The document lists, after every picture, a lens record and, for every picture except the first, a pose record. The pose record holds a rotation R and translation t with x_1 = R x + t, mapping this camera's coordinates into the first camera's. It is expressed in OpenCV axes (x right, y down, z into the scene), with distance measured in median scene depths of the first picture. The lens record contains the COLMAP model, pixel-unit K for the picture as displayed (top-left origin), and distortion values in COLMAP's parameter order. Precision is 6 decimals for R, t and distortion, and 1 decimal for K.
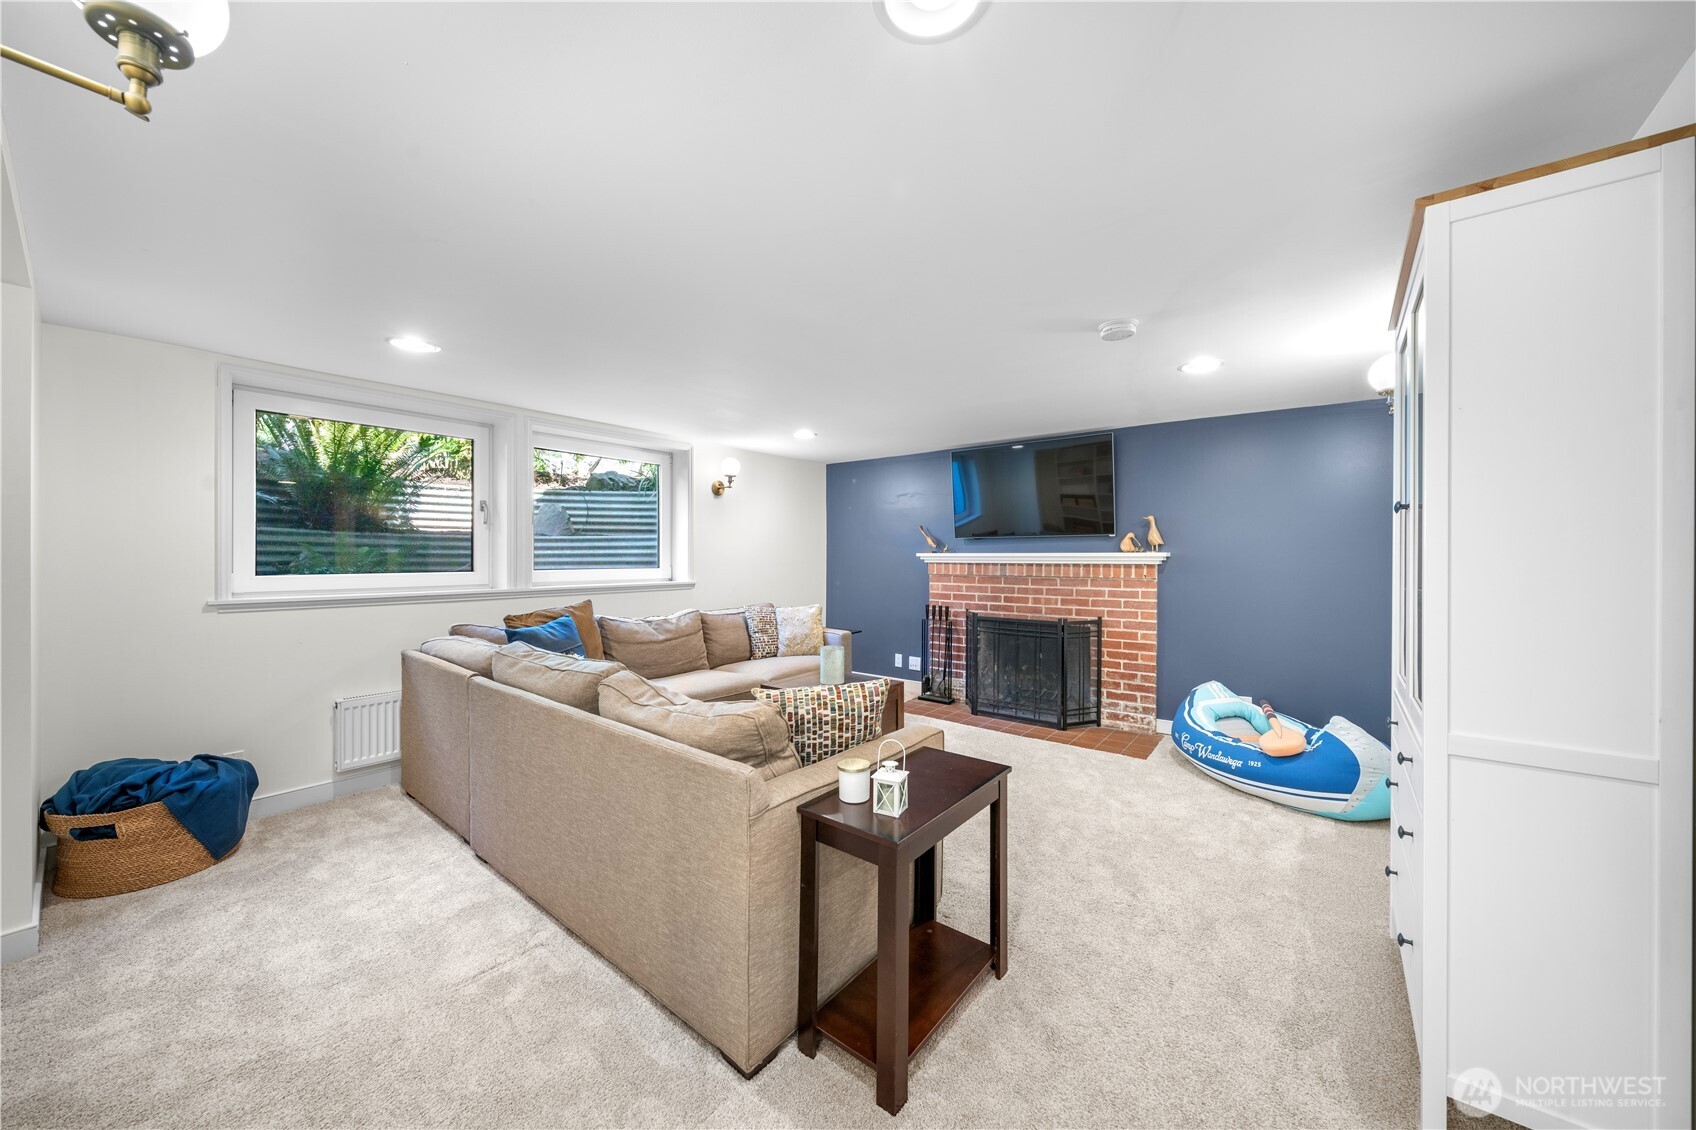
lens RADIAL K [[591.9, 0, 831.0], [0, 591.9, 552.5], [0, 0, 1]] dist [-0.001644, -0.000292]
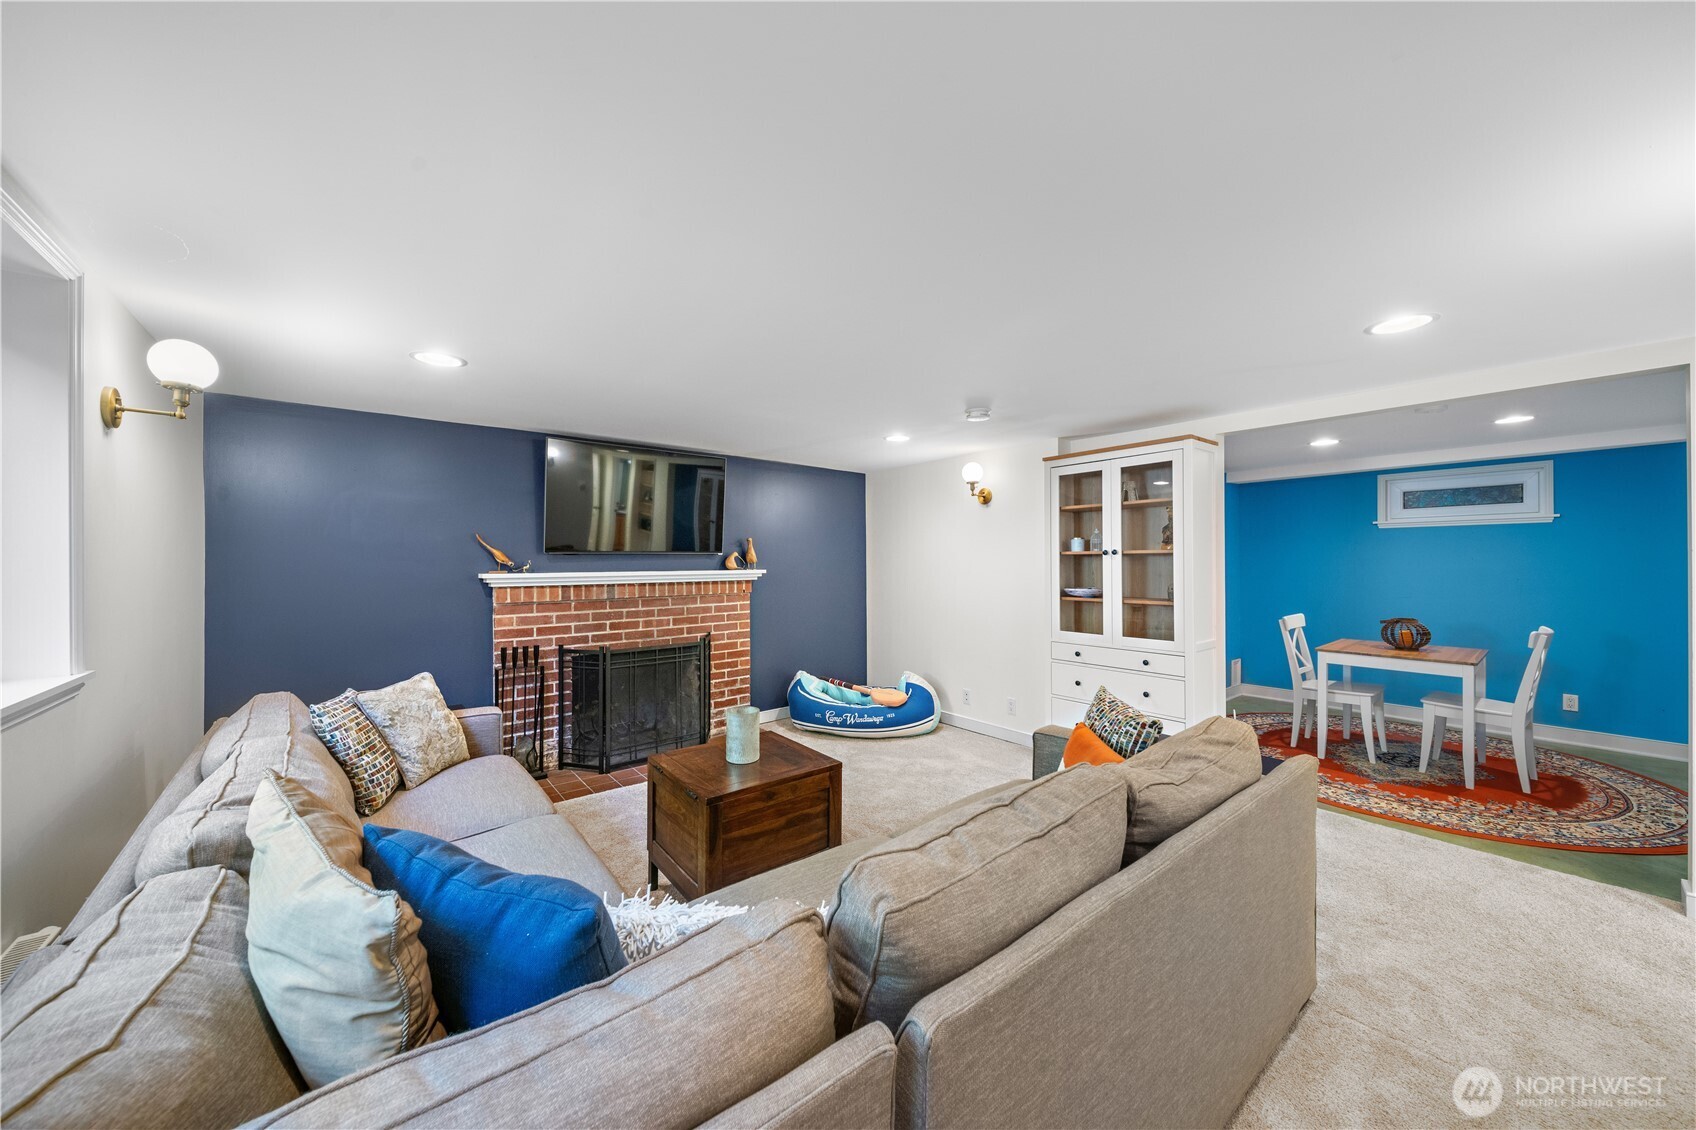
lens RADIAL K [[591.9, 0, 833.2], [0, 591.9, 564.5], [0, 0, 1]] dist [-0.001644, -0.000292]
pose [[0.231218, -0.007605, 0.972872, -0.485752], [0.001276, 0.999971, 0.007513, -0.016456], [-0.972901, -0.000496, 0.231221, 0.529872]]
